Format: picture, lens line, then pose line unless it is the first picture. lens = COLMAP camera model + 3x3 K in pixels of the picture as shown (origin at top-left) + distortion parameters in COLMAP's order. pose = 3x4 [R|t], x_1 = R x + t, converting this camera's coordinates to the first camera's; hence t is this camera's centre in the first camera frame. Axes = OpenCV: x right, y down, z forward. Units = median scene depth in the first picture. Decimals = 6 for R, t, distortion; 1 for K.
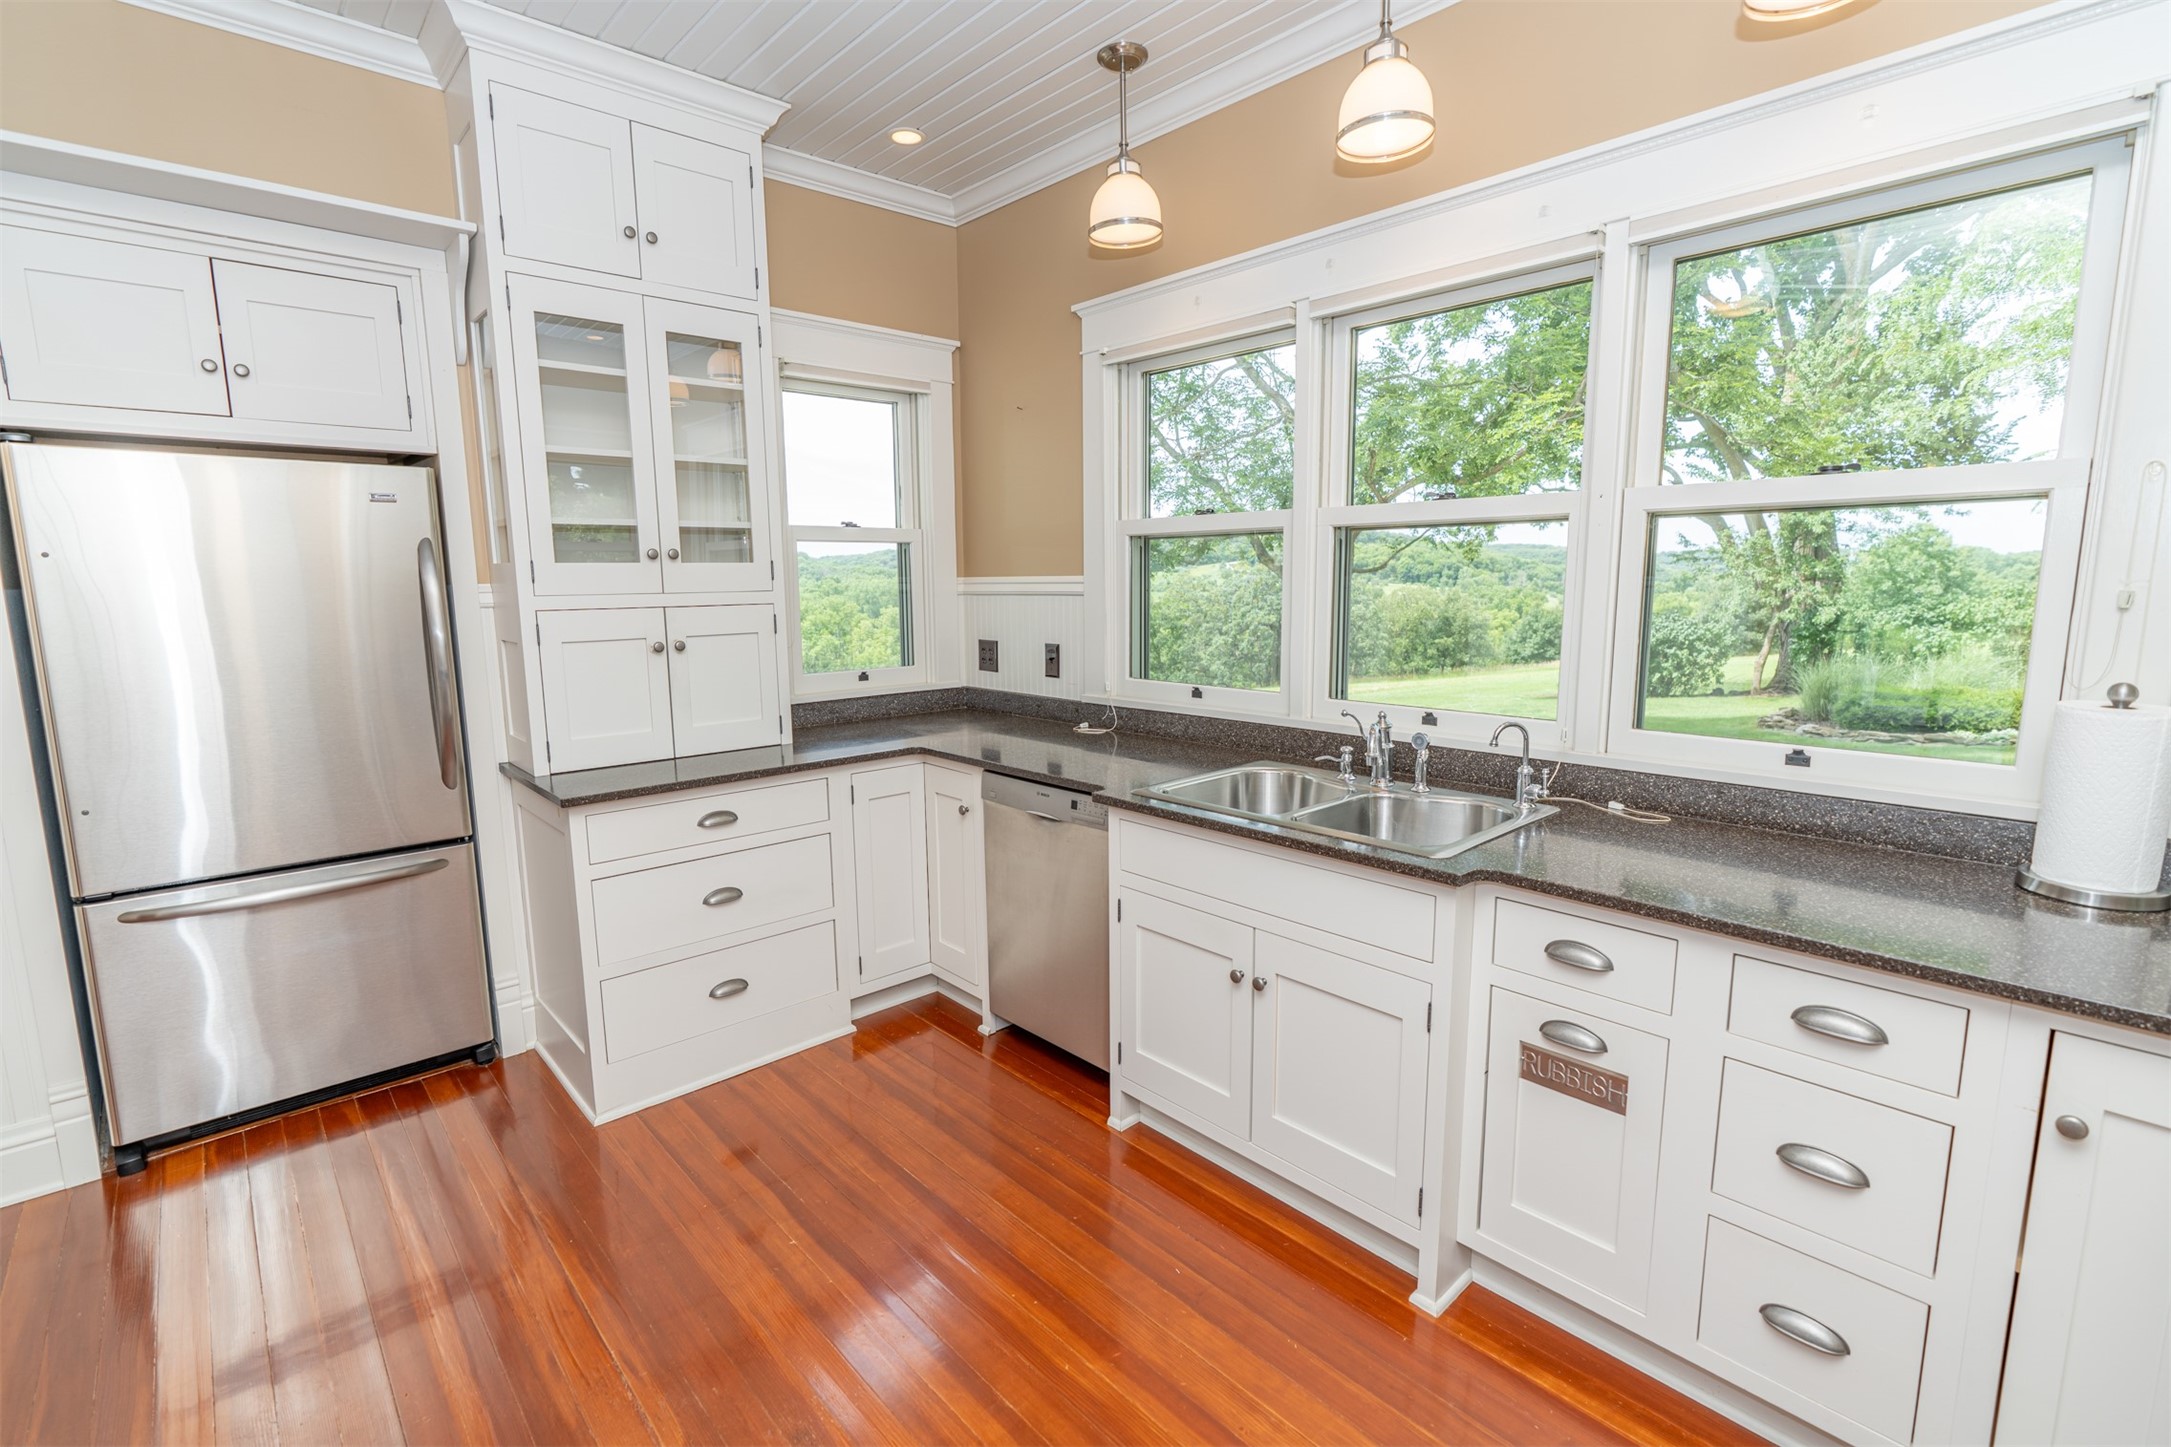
lens RADIAL K [[978.1, 0, 1080.7], [0, 978.1, 725.7], [0, 0, 1]] dist [-0.007363, 0.001973]
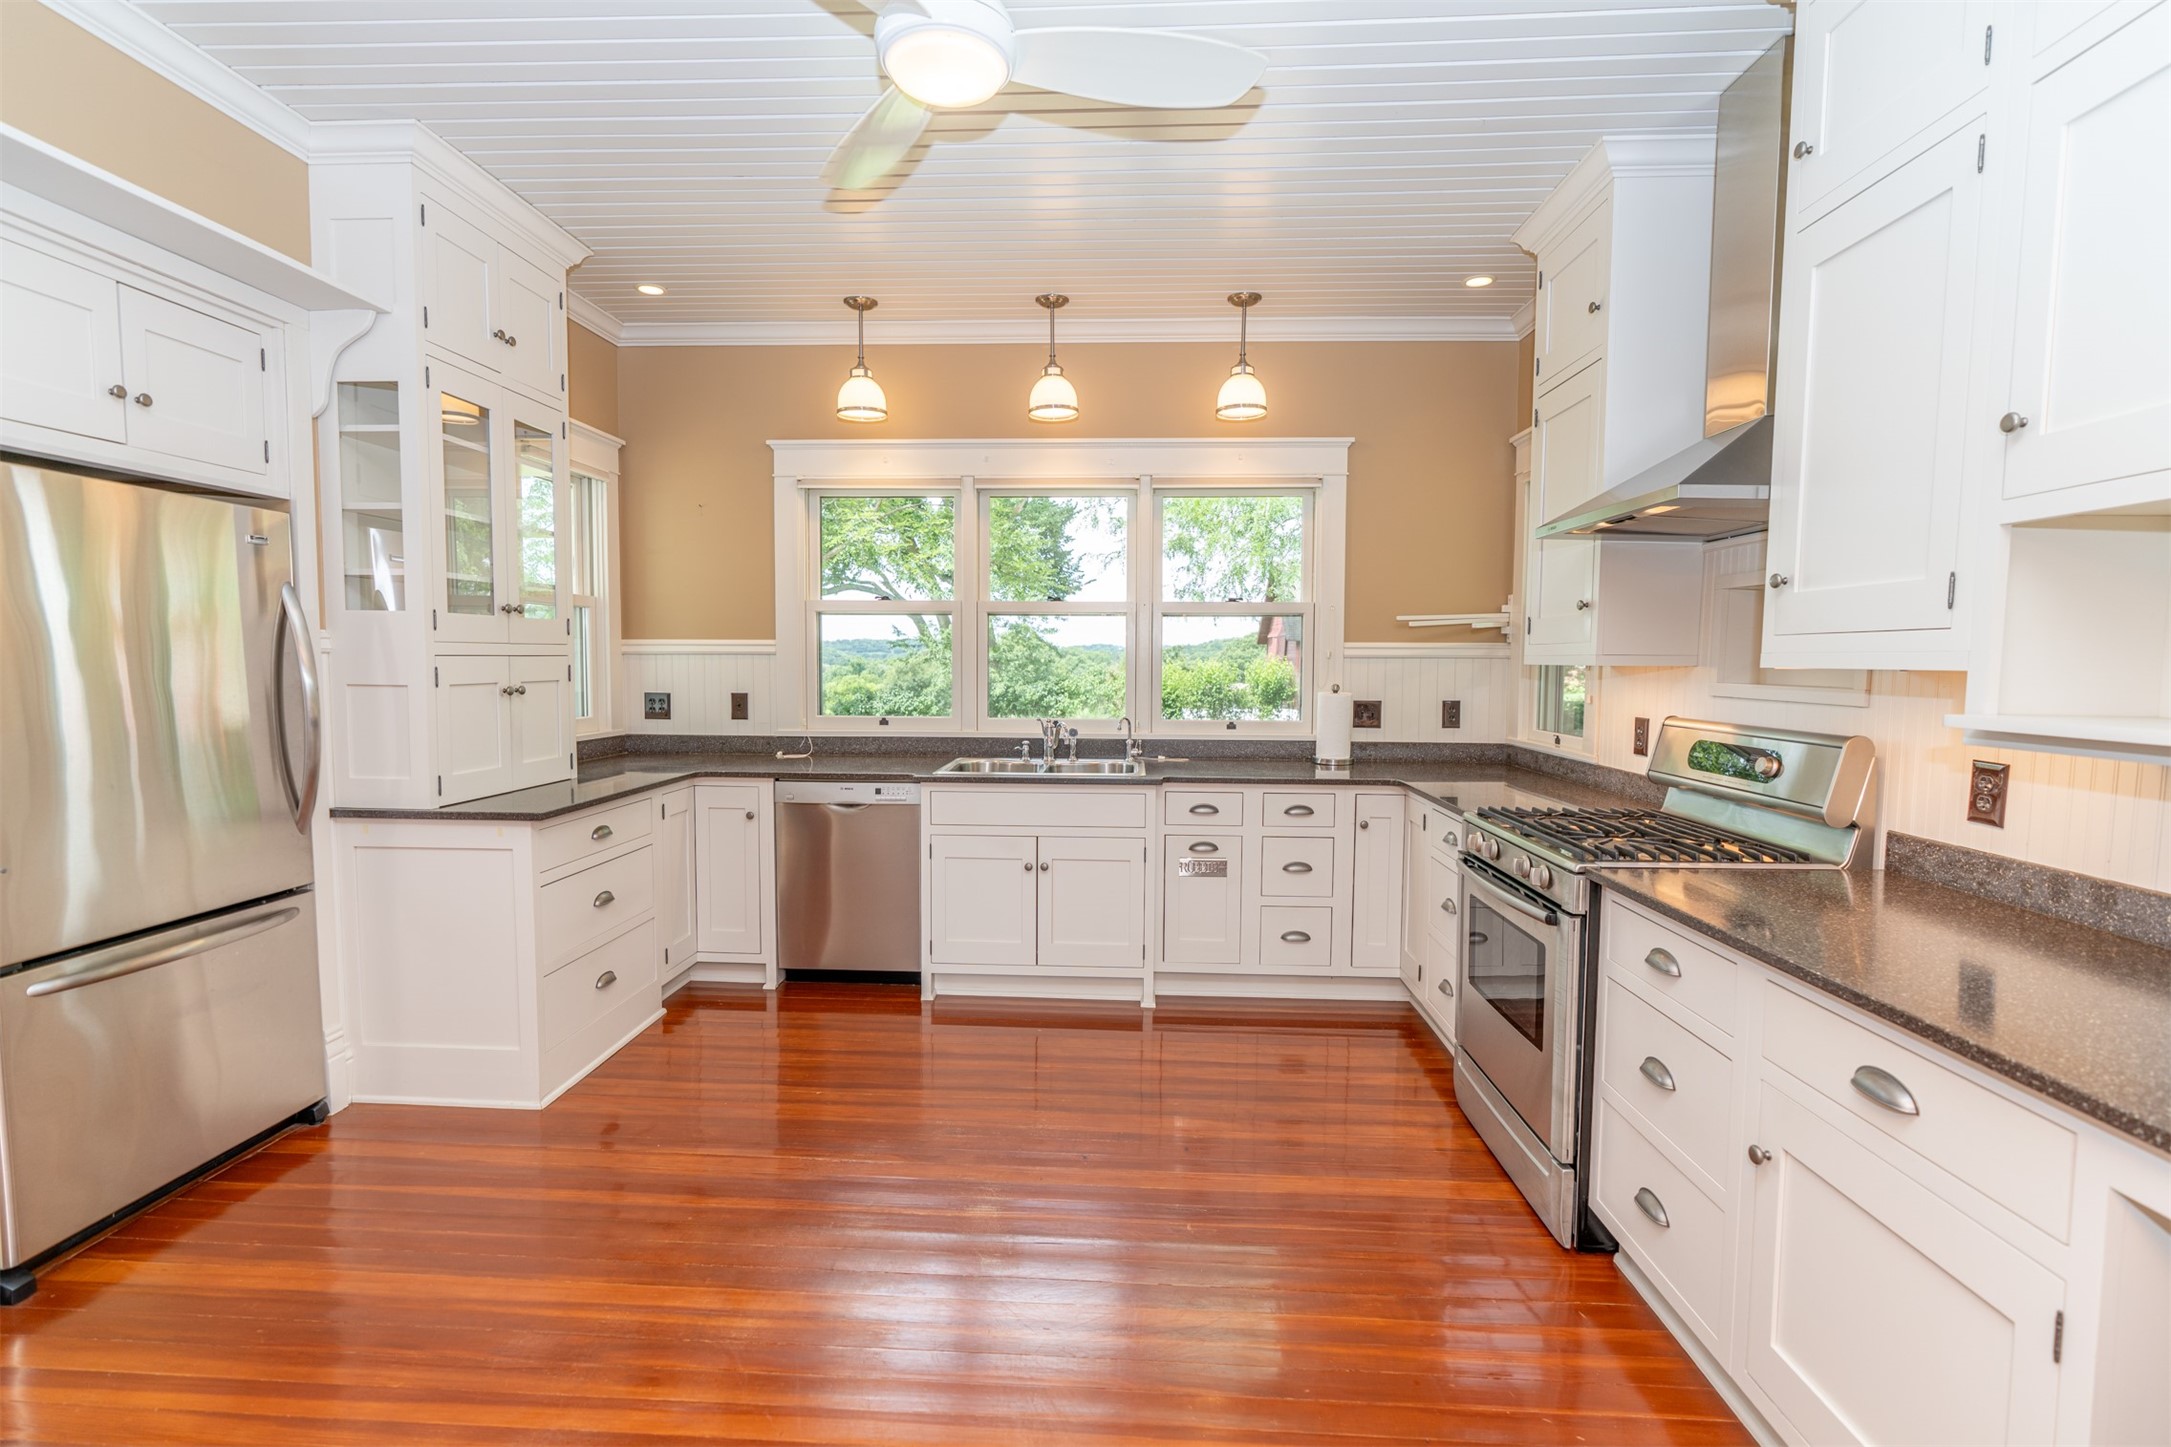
lens RADIAL K [[978.1, 0, 1081.8], [0, 978.1, 728.8], [0, 0, 1]] dist [-0.007363, 0.001973]
pose [[0.711374, -0.035859, 0.701898, -0.749015], [0.092470, 0.994791, -0.042896, 0.071759], [-0.696704, 0.095420, 0.710985, -0.250944]]
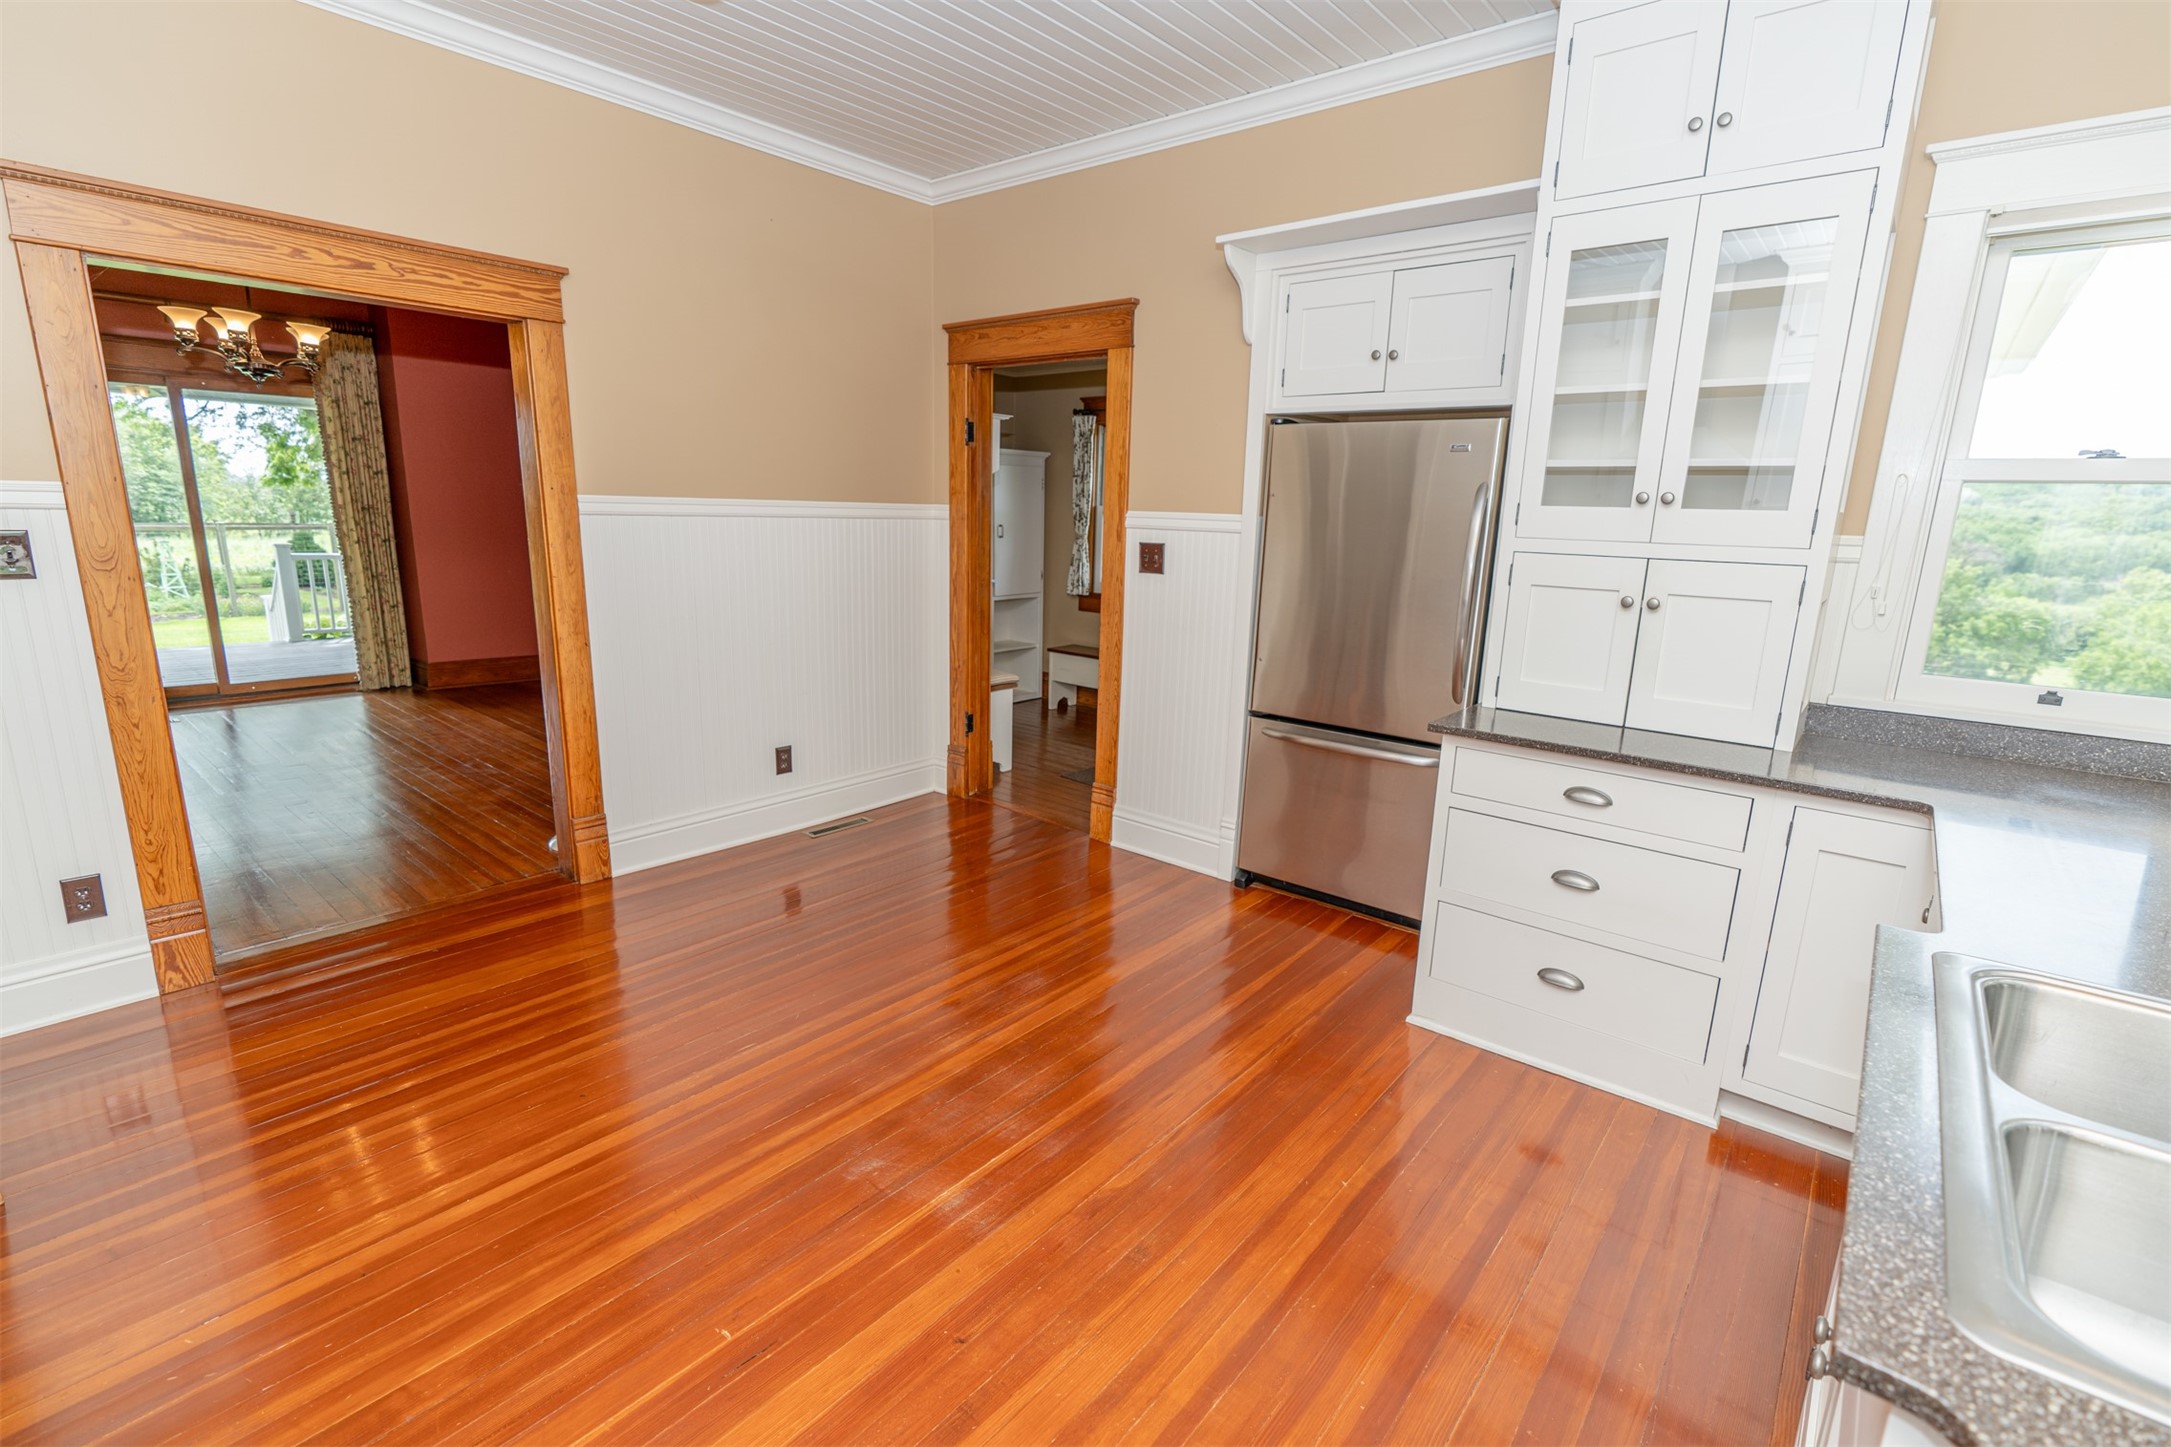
lens RADIAL K [[978.1, 0, 1083.8], [0, 978.1, 727.4], [0, 0, 1]] dist [-0.007363, 0.001973]
pose [[0.129147, 0.229604, -0.964678, 0.402825], [-0.180974, 0.961944, 0.204725, -0.062255], [0.974972, 0.148142, 0.165785, 0.374790]]
